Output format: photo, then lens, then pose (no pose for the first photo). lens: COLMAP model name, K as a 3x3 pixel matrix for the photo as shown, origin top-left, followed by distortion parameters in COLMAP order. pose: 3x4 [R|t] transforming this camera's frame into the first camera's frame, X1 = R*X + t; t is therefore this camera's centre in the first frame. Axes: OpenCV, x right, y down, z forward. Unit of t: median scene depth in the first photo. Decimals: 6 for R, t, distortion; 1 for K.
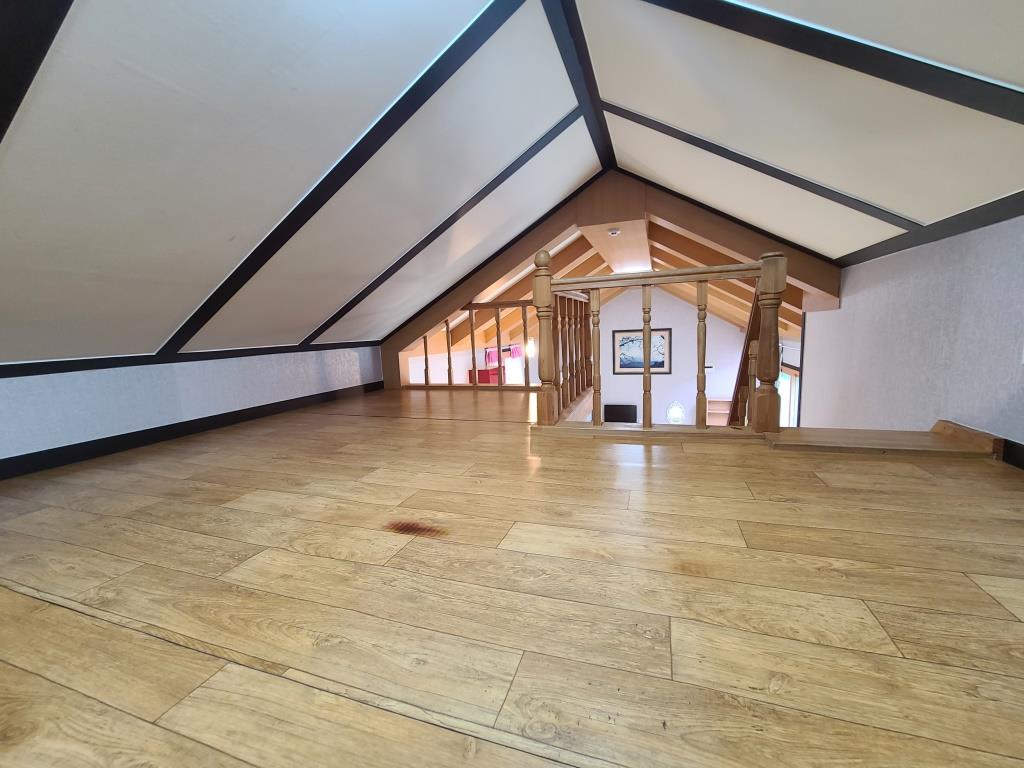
lens RADIAL K [[414.0, 0, 514.5], [0, 414.0, 383.2], [0, 0, 1]] dist [-0.000908, -0.000051]
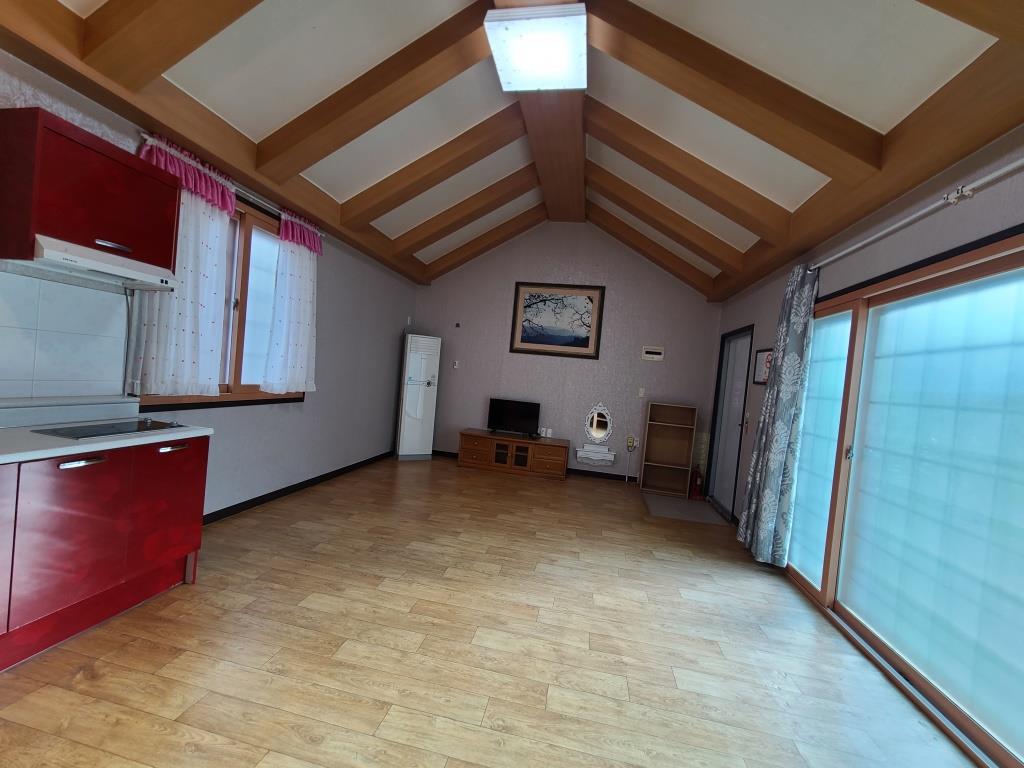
lens RADIAL K [[414.0, 0, 510.0], [0, 414.0, 385.9], [0, 0, 1]] dist [-0.000908, -0.000051]
pose [[0.977334, 0.137933, 0.160603, -0.436063], [-0.120849, 0.986364, -0.111720, -0.783444], [-0.173823, 0.089779, 0.980676, -1.367302]]
